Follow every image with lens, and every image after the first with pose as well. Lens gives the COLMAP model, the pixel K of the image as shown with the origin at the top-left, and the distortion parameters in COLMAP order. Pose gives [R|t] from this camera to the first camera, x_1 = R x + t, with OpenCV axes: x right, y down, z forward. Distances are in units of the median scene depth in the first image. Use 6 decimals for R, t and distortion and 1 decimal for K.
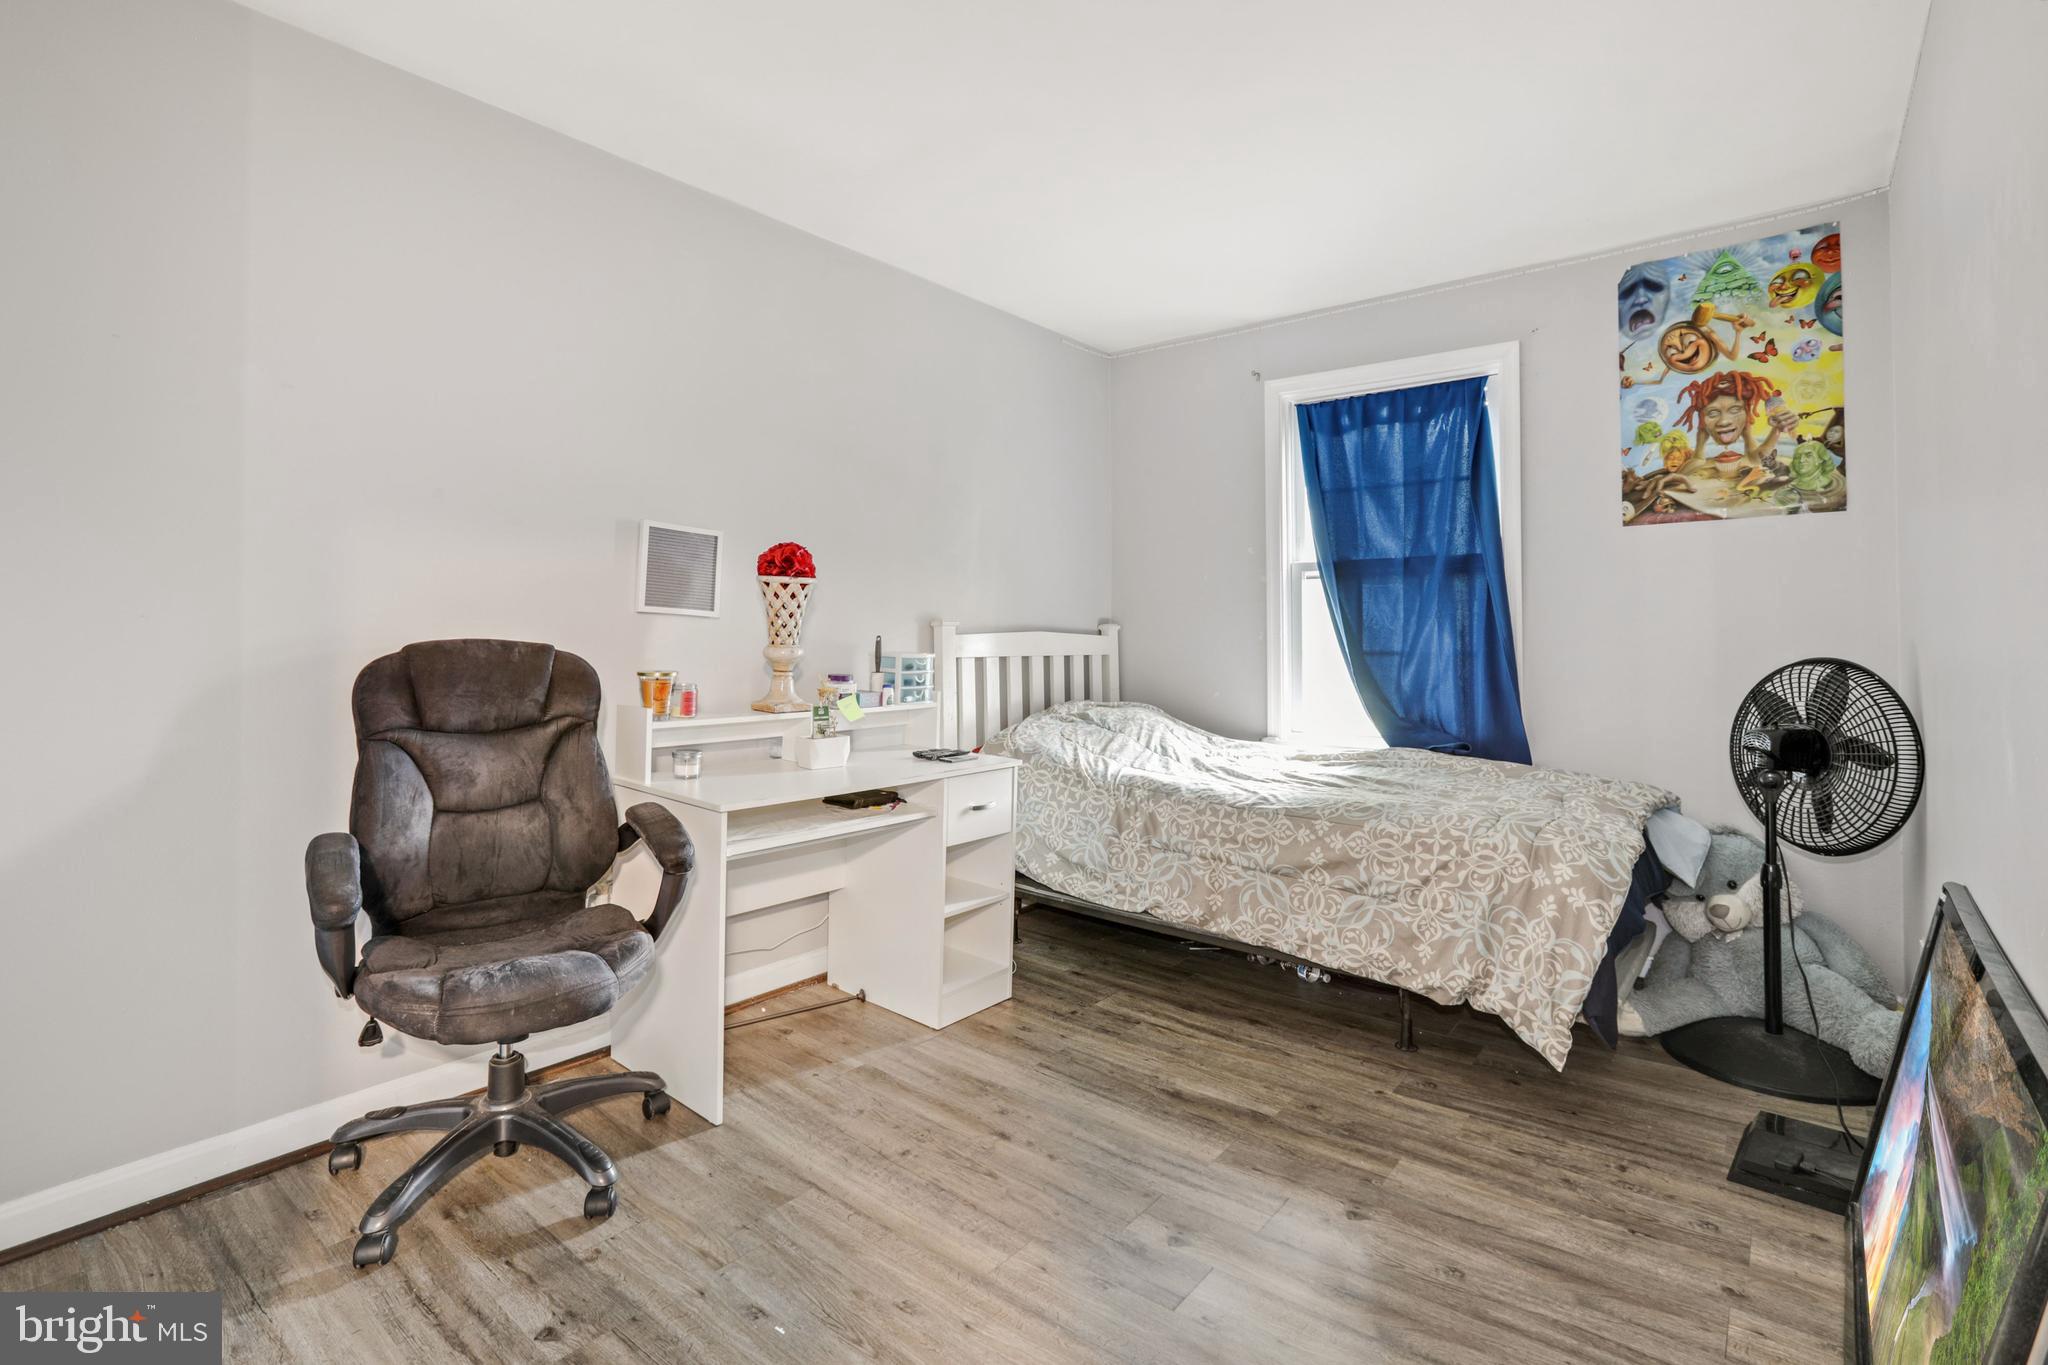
lens RADIAL K [[979.3, 0, 1016.9], [0, 979.3, 639.9], [0, 0, 1]] dist [-0.001829, 0.000218]
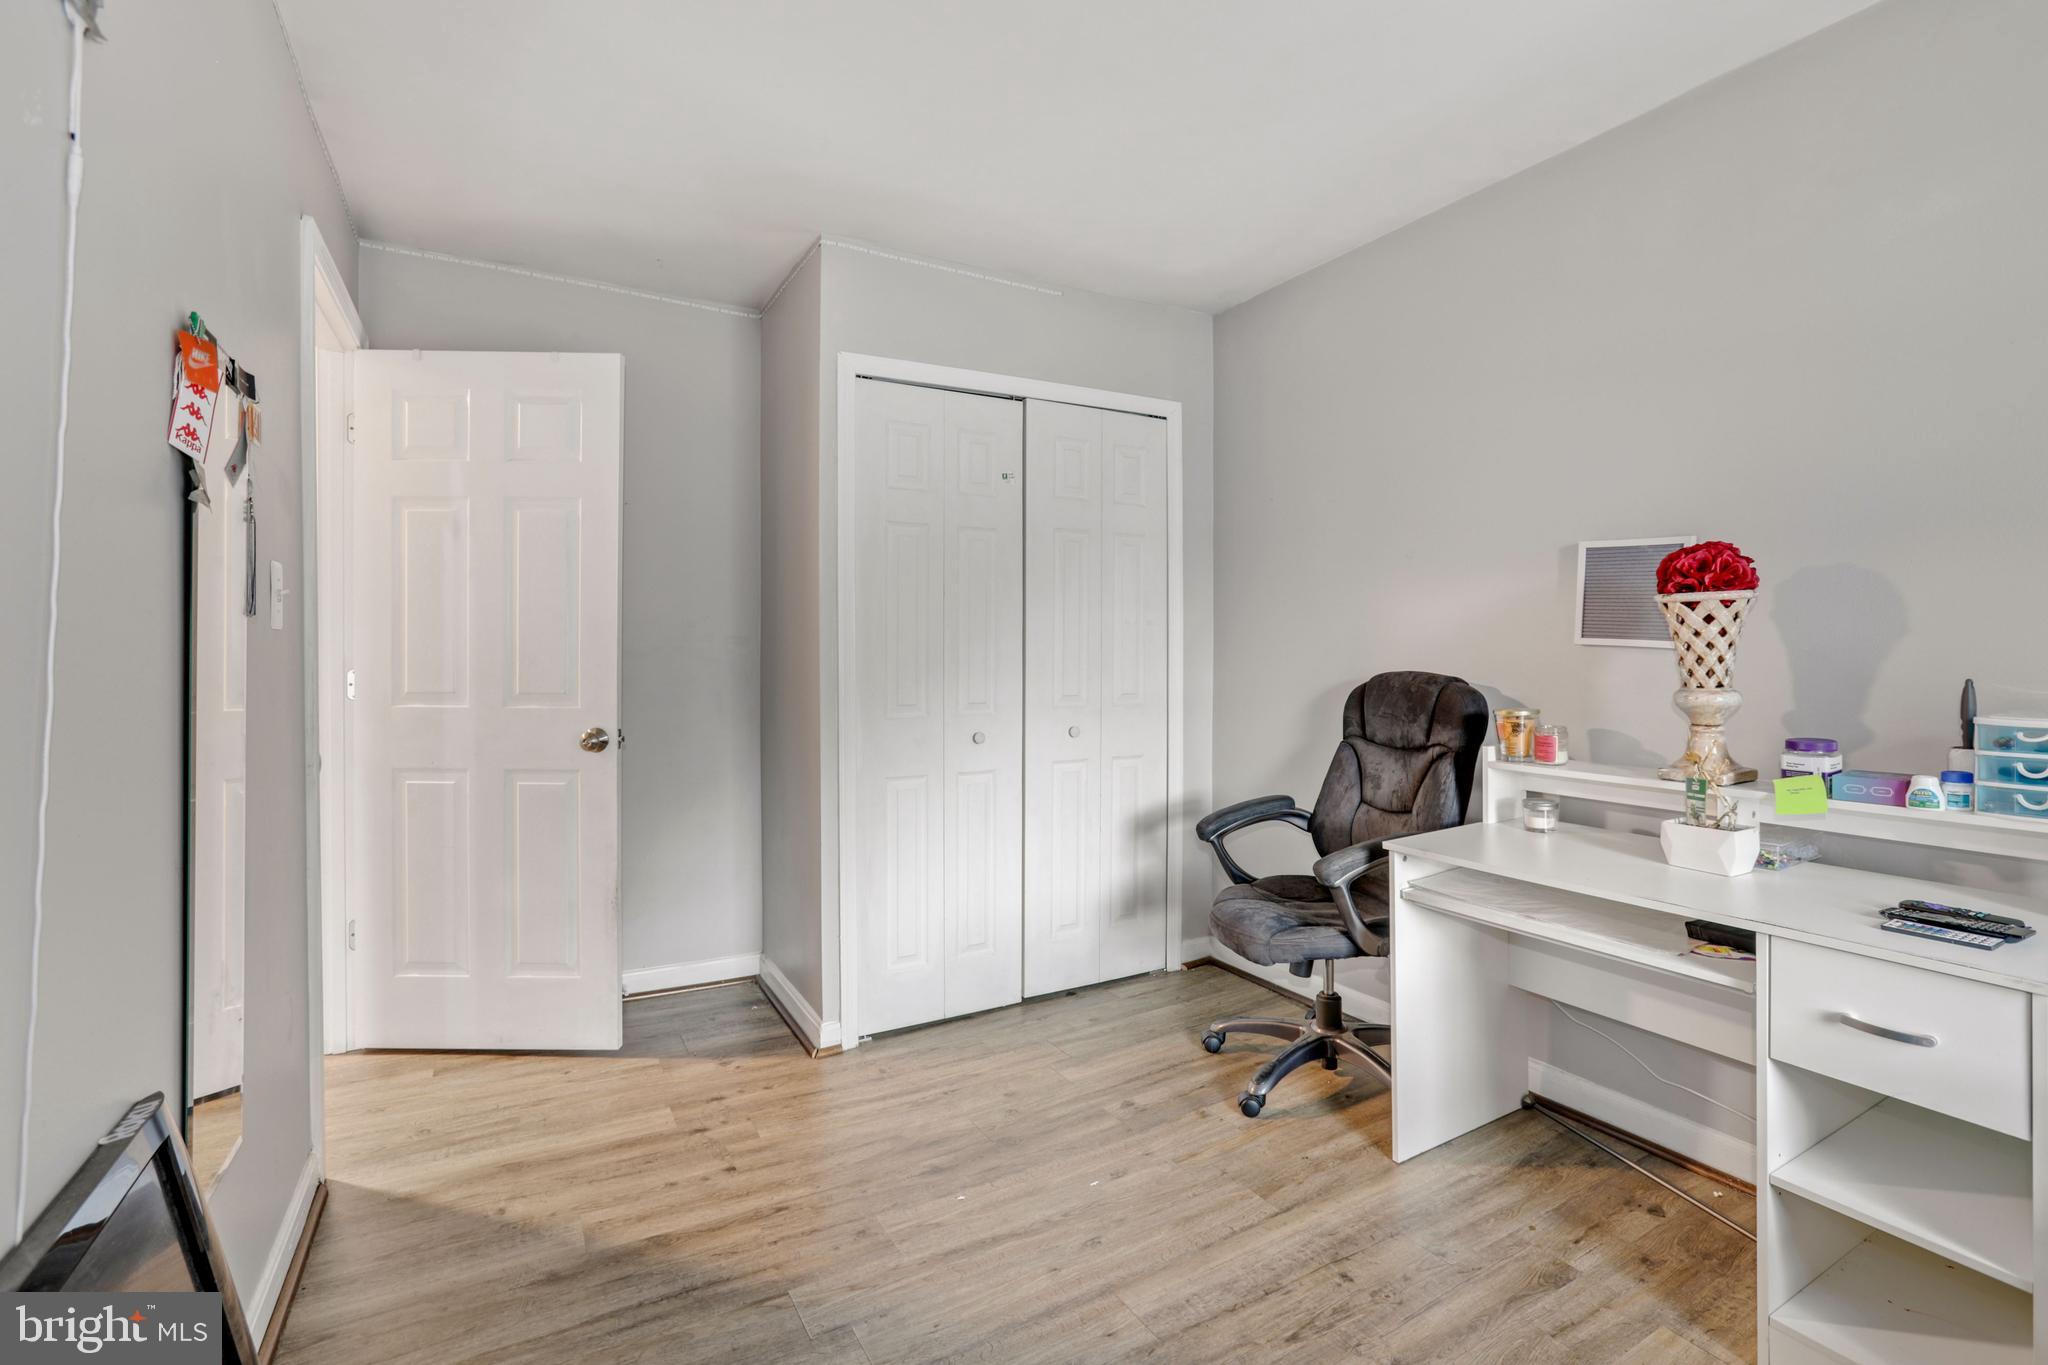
lens RADIAL K [[945.9, 0, 1023.1], [0, 945.9, 649.6], [0, 0, 1]] dist [-0.001314, -0.000022]
pose [[-0.363041, 0.000187, -0.931773, 0.721014], [0.002936, 0.999995, -0.000943, -0.029119], [0.931769, -0.003078, -0.363040, 0.975343]]
